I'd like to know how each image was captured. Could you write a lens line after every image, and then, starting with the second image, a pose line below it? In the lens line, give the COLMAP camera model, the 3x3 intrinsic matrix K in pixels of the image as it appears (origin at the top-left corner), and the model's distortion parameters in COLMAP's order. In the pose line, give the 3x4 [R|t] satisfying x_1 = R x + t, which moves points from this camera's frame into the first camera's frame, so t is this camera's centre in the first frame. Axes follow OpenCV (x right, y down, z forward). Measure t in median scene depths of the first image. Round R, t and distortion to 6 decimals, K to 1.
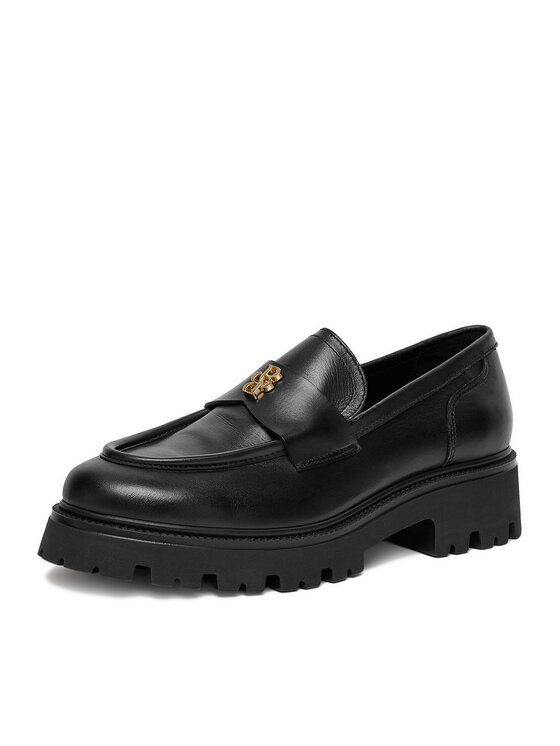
lens RADIAL K [[2190.9, 0, 280.0], [0, 2190.9, 373.0], [0, 0, 1]] dist [0.020889, 0.140617]
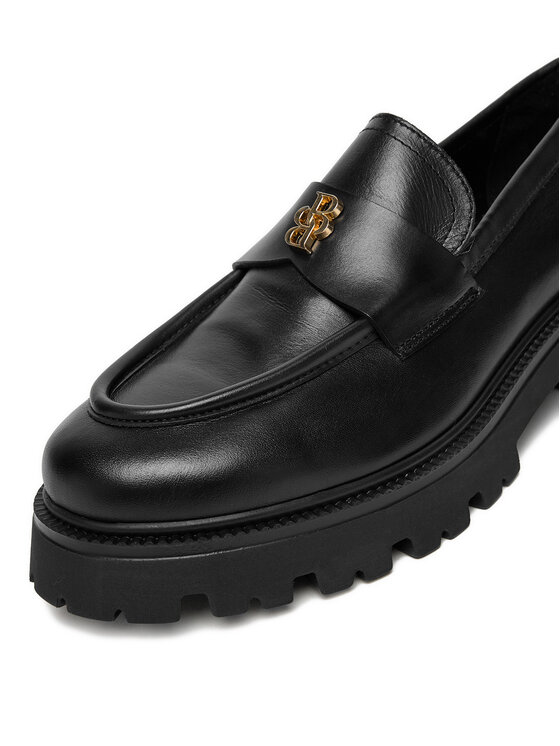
lens RADIAL K [[1628.4, 0, 280.0], [0, 1628.4, 373.0], [0, 0, 1]] dist [-0.054539, -0.370941]
pose [[0.977867, -0.206977, -0.030619, -0.012165], [0.209108, 0.961806, 0.176646, -0.040160], [-0.007112, -0.179139, 0.983798, 0.529032]]
